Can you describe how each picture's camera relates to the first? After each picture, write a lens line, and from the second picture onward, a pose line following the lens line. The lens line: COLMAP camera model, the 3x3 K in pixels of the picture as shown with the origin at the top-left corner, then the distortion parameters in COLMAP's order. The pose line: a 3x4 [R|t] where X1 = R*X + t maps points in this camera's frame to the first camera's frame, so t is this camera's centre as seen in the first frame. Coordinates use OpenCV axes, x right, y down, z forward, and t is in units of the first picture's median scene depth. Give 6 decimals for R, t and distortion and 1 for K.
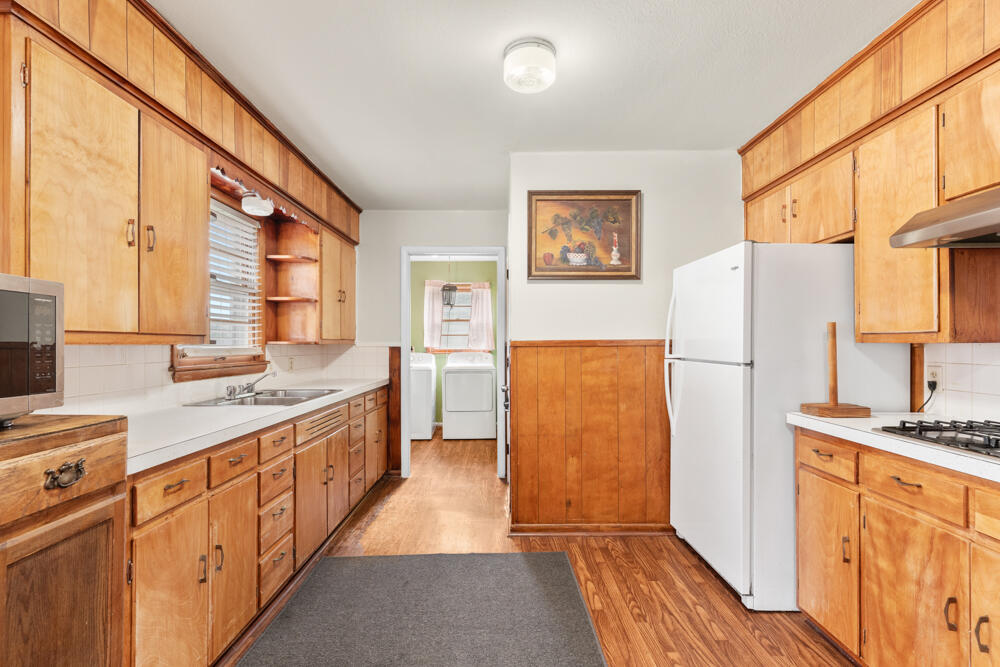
lens RADIAL K [[473.2, 0, 501.9], [0, 473.2, 341.1], [0, 0, 1]] dist [-0.003075, -0.000213]
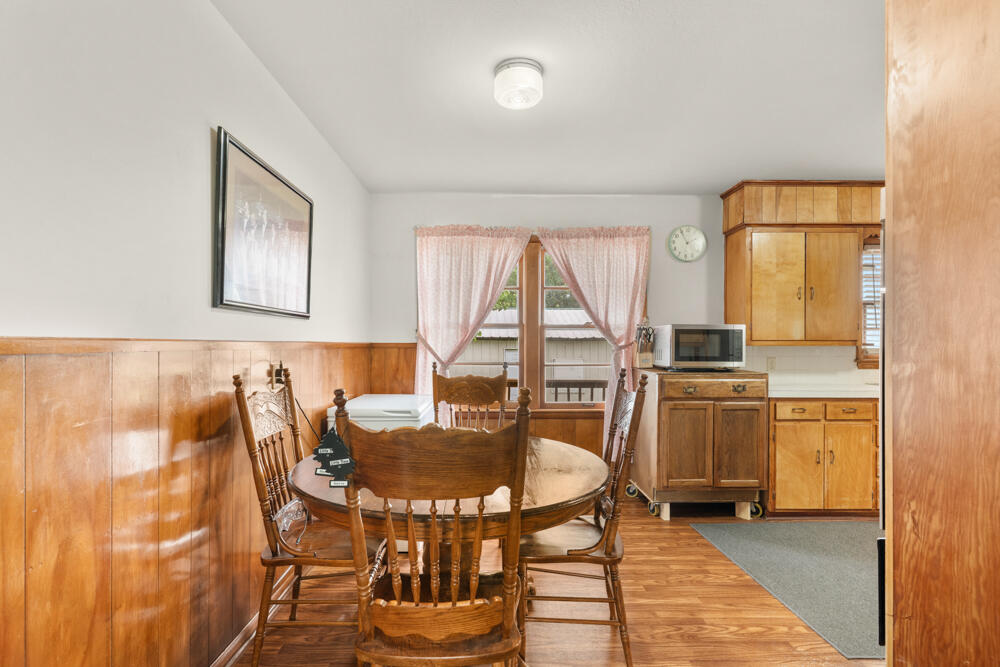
lens RADIAL K [[473.2, 0, 499.8], [0, 473.2, 340.9], [0, 0, 1]] dist [-0.003075, -0.000213]
pose [[-0.018116, -0.002936, -0.999832, 1.382438], [0.004551, 0.999985, -0.003019, -0.014129], [0.999826, -0.004605, -0.018102, -0.319427]]
